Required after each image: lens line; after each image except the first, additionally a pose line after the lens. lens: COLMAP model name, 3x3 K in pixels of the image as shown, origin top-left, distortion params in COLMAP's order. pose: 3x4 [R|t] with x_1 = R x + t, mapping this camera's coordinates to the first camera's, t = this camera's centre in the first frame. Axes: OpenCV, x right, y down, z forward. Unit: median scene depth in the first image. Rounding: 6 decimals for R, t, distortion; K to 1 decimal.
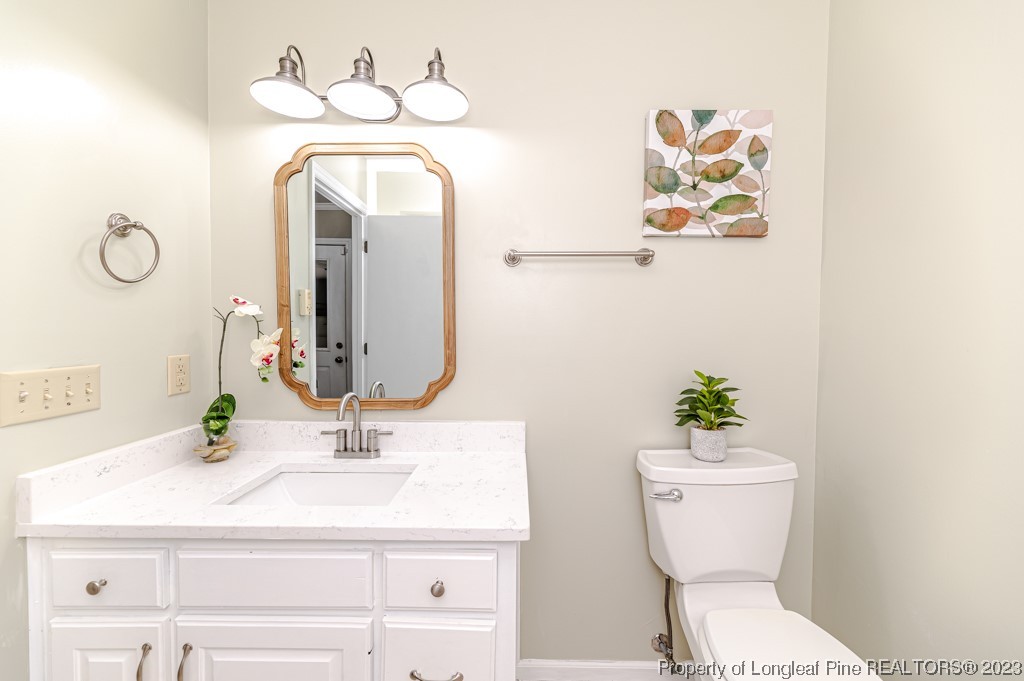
lens RADIAL K [[408.4, 0, 521.5], [0, 408.4, 338.0], [0, 0, 1]] dist [0.020587, -0.002233]
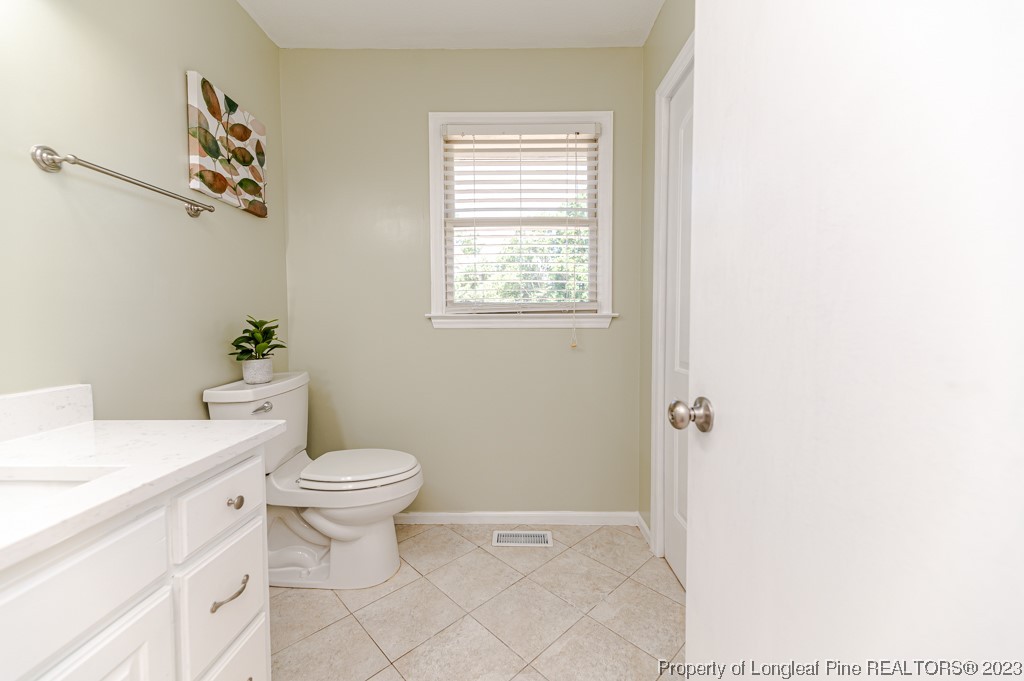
lens RADIAL K [[408.4, 0, 509.5], [0, 408.4, 342.7], [0, 0, 1]] dist [0.020587, -0.002233]
pose [[0.001086, -0.061602, 0.998100, -0.809209], [0.029122, 0.997679, 0.061544, 0.107976], [-0.999575, 0.029000, 0.002878, 0.198621]]
